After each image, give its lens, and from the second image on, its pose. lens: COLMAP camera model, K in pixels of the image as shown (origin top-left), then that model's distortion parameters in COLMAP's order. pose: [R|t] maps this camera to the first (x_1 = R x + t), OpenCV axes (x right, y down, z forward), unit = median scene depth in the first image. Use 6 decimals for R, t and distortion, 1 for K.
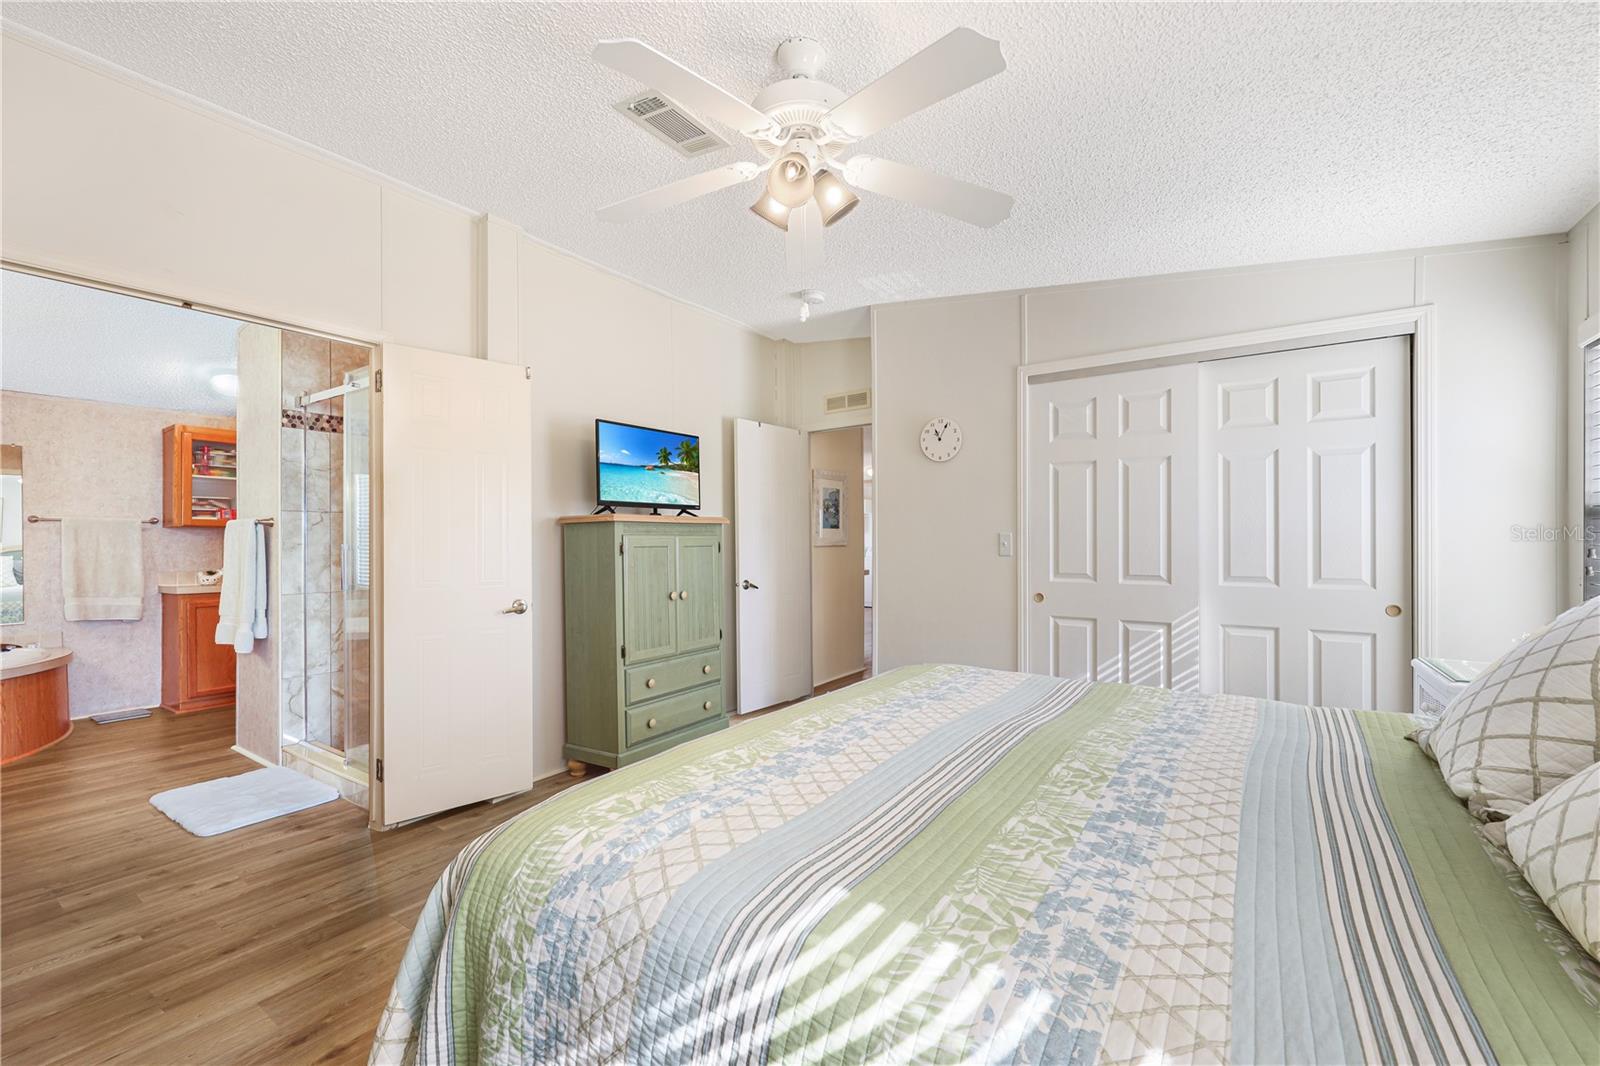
lens RADIAL K [[656.0, 0, 789.8], [0, 656.0, 538.9], [0, 0, 1]] dist [0.000208, -0.000339]
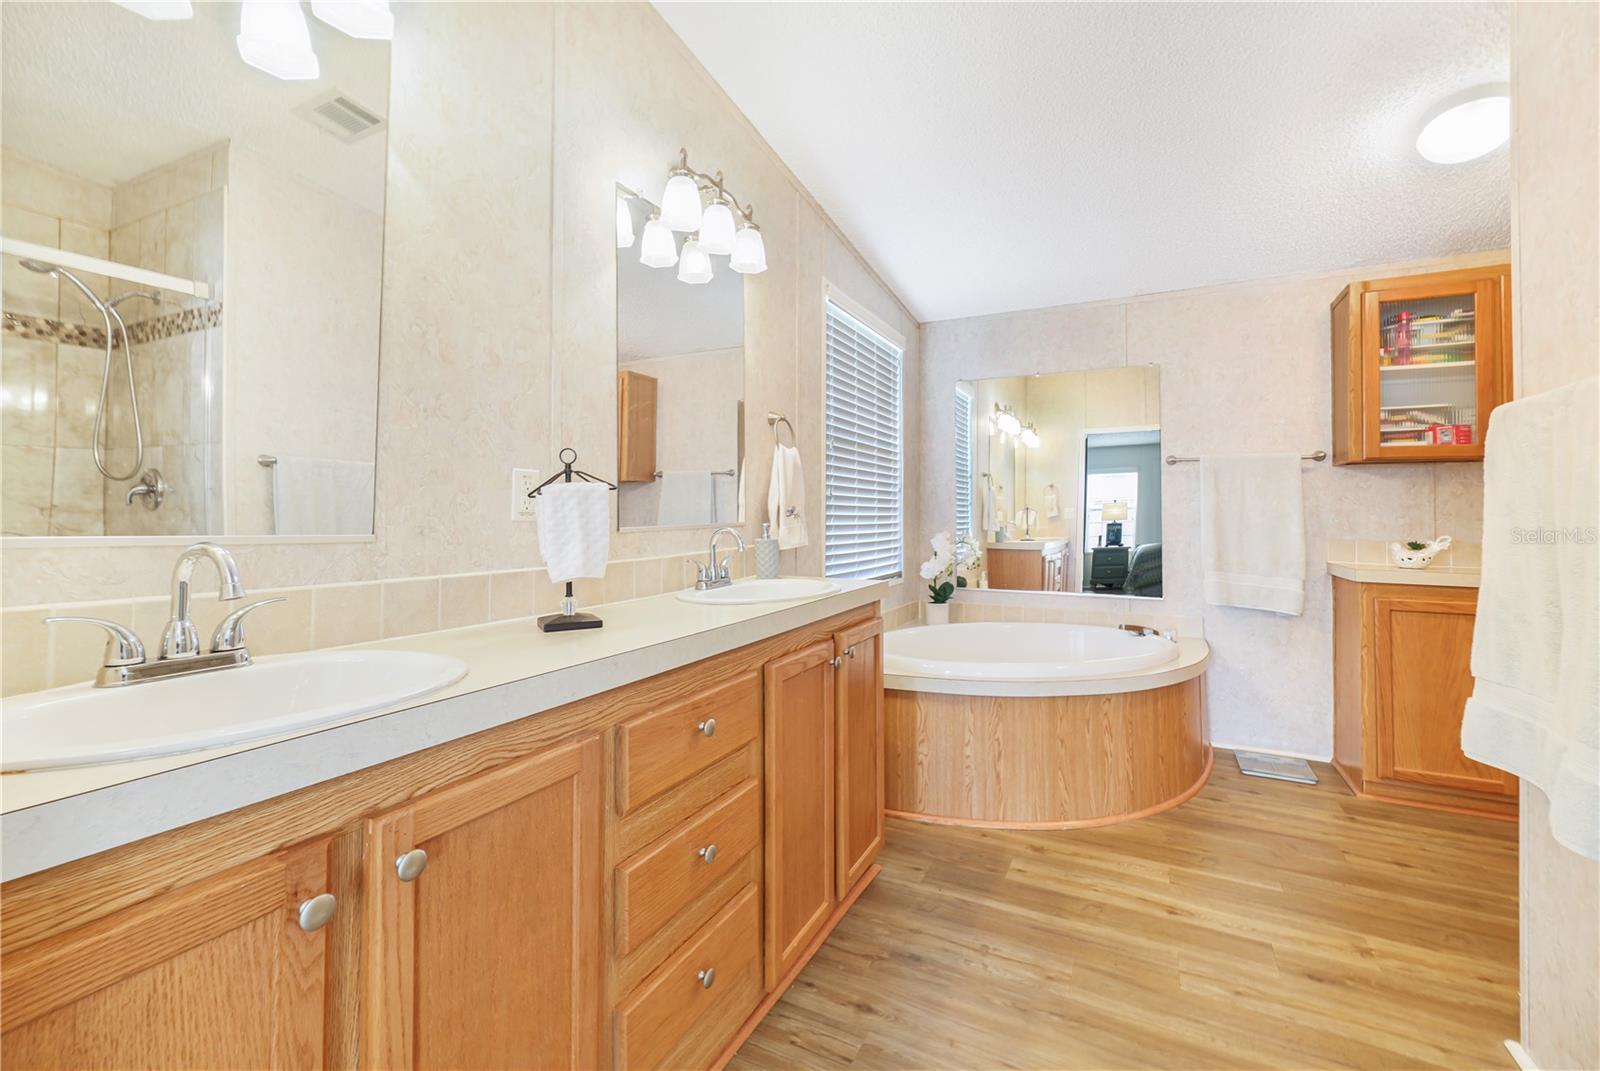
lens RADIAL K [[656.0, 0, 808.4], [0, 656.0, 498.5], [0, 0, 1]] dist [0.000208, -0.000339]
pose [[0.129807, -0.010062, -0.991488, -0.569043], [0.001517, 0.999949, -0.009949, 0.024068], [0.991538, -0.000212, 0.129816, 0.600171]]
